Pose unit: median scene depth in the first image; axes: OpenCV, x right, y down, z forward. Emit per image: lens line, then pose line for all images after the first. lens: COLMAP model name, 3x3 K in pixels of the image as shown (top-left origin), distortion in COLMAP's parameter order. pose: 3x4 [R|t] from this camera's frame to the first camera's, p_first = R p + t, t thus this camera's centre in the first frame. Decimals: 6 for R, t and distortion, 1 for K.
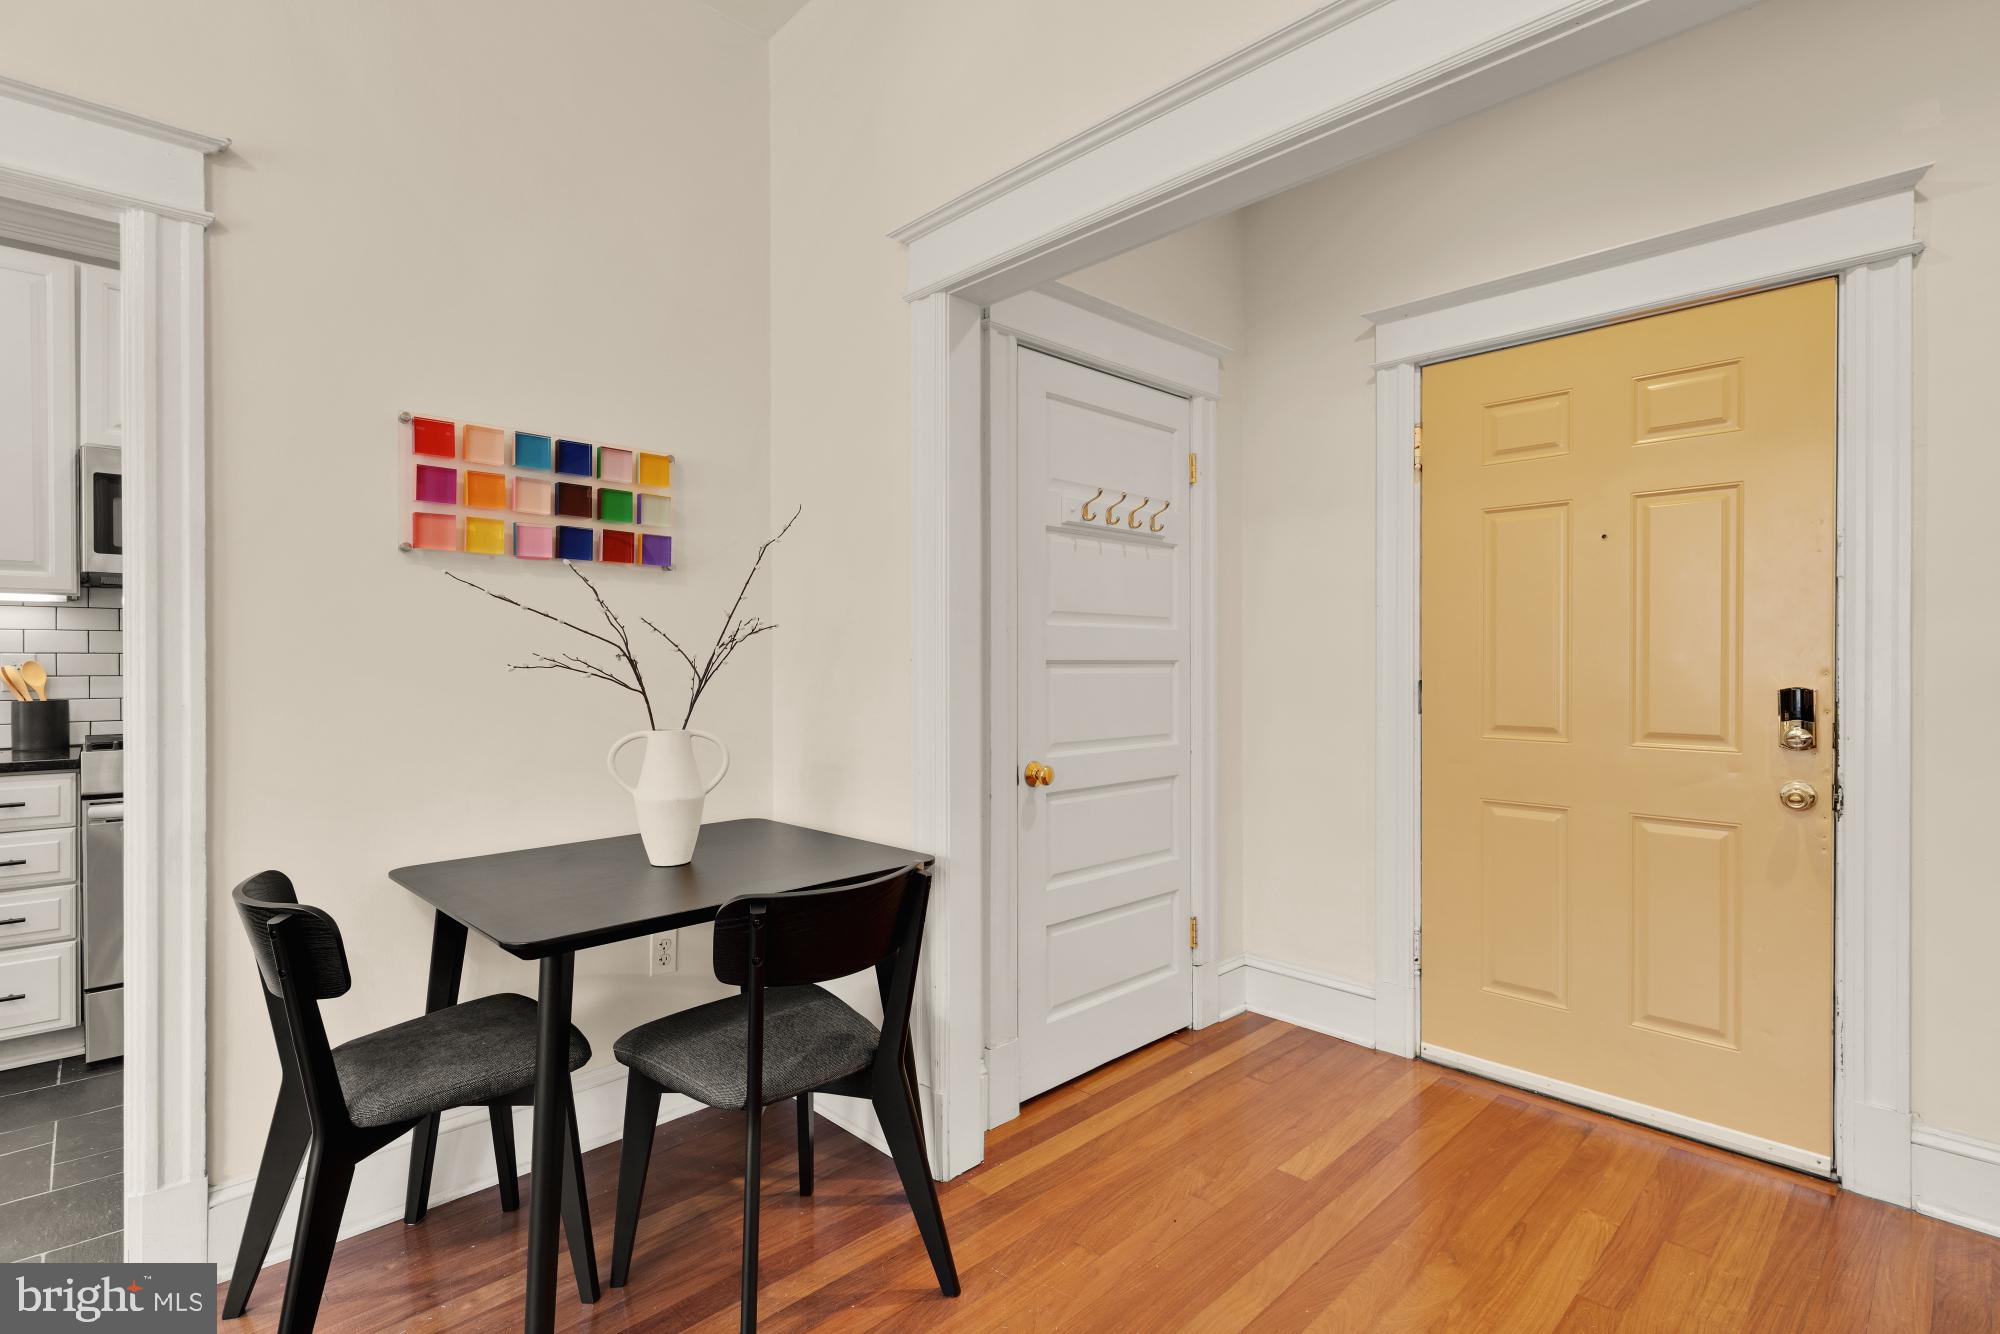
lens RADIAL K [[947.9, 0, 1000.0], [0, 947.9, 667.0], [0, 0, 1]] dist [0.001998, -0.000361]
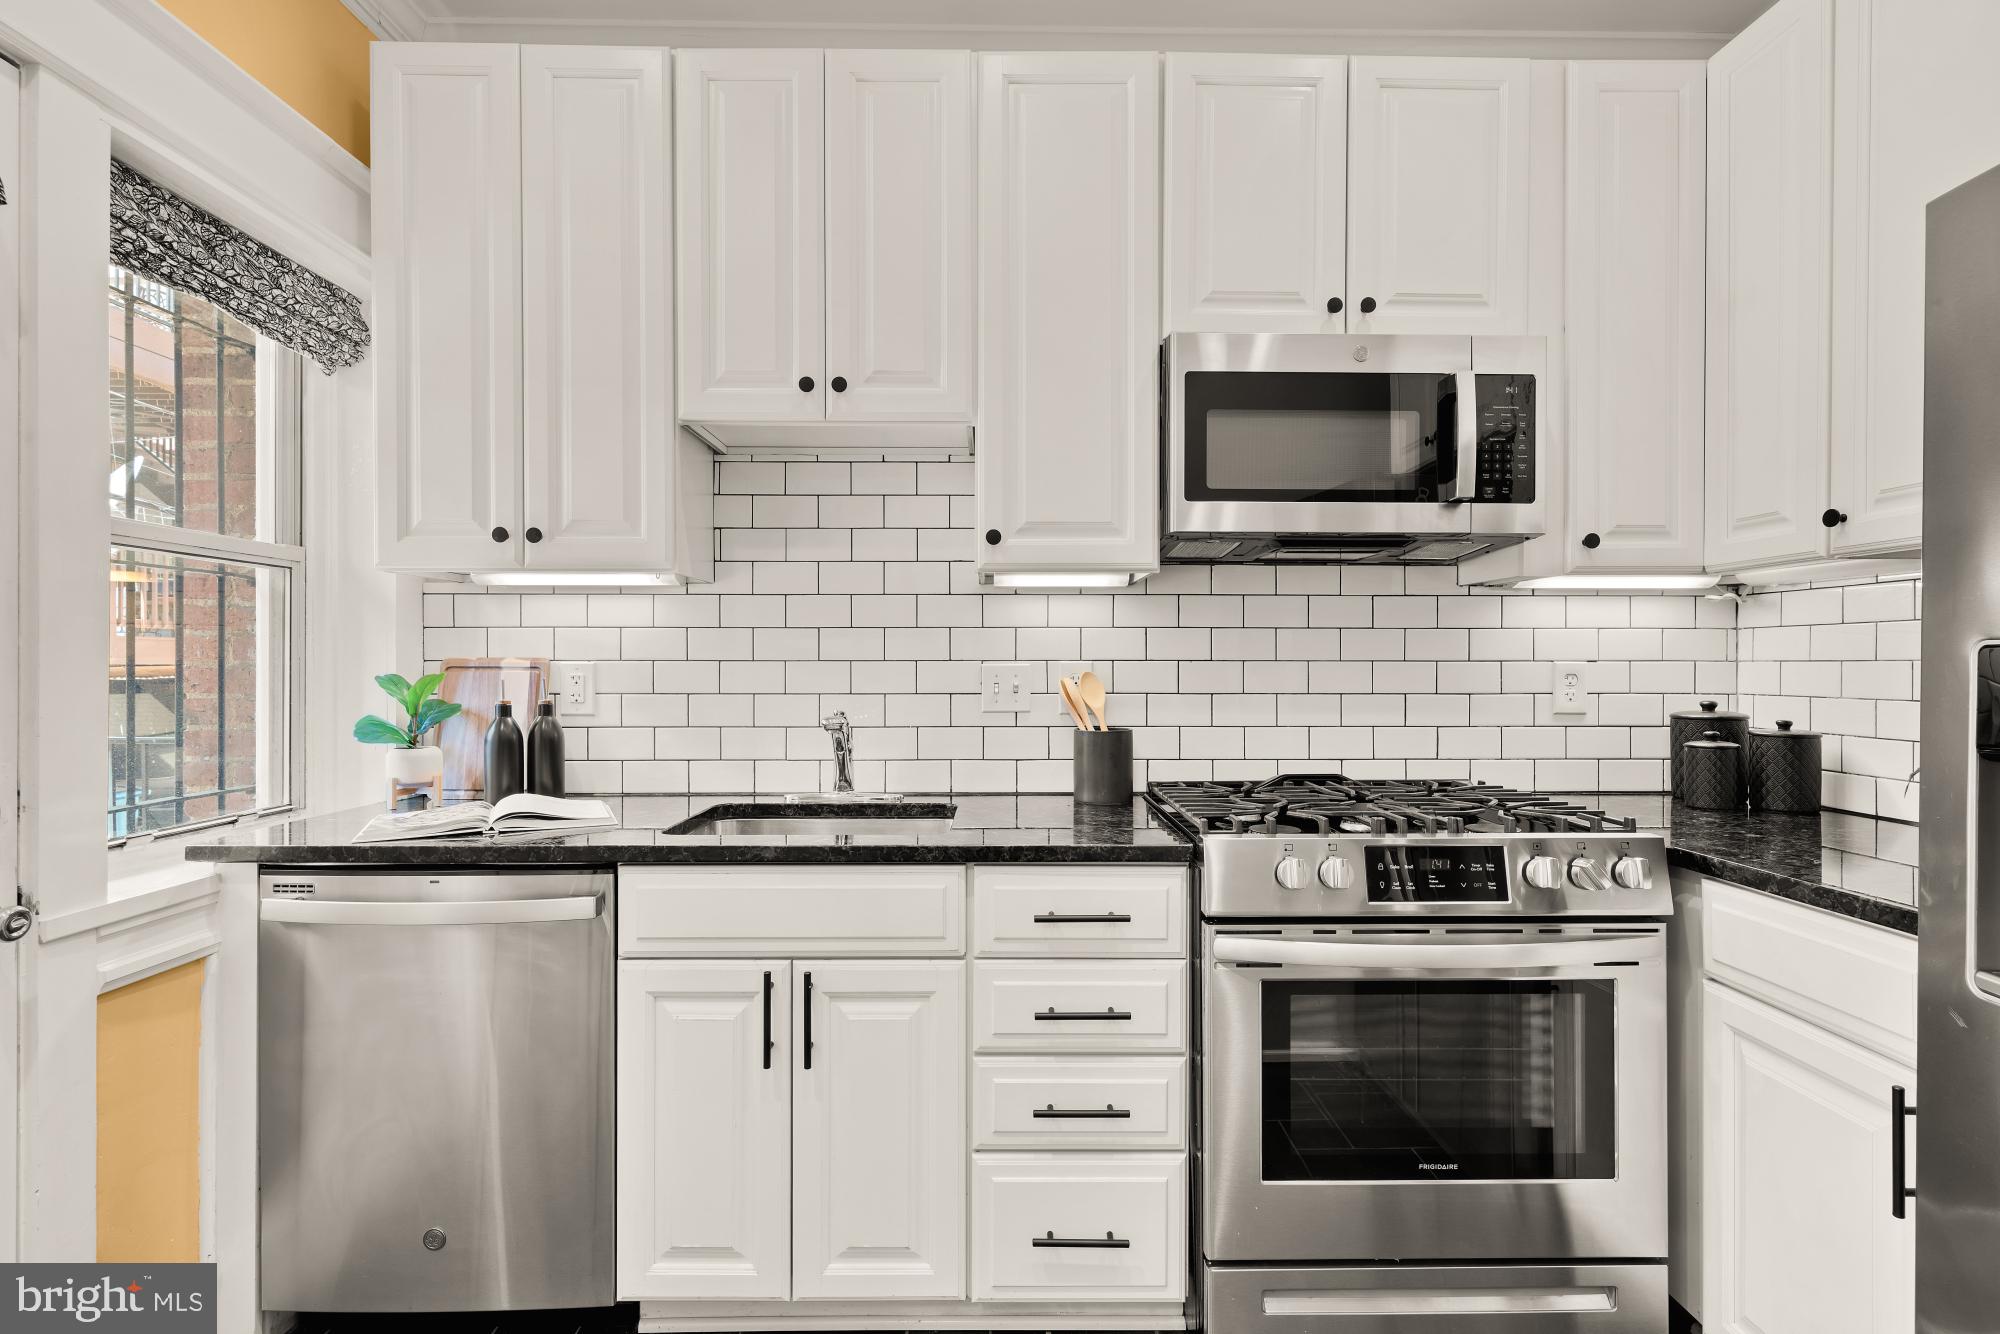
lens RADIAL K [[947.9, 0, 1000.0], [0, 947.9, 667.0], [0, 0, 1]] dist [0.001998, -0.000361]
pose [[0.722305, 0.003671, -0.691564, -0.586105], [-0.004500, 0.999990, 0.000608, -0.010117], [0.691560, 0.002673, 0.722314, 0.447184]]
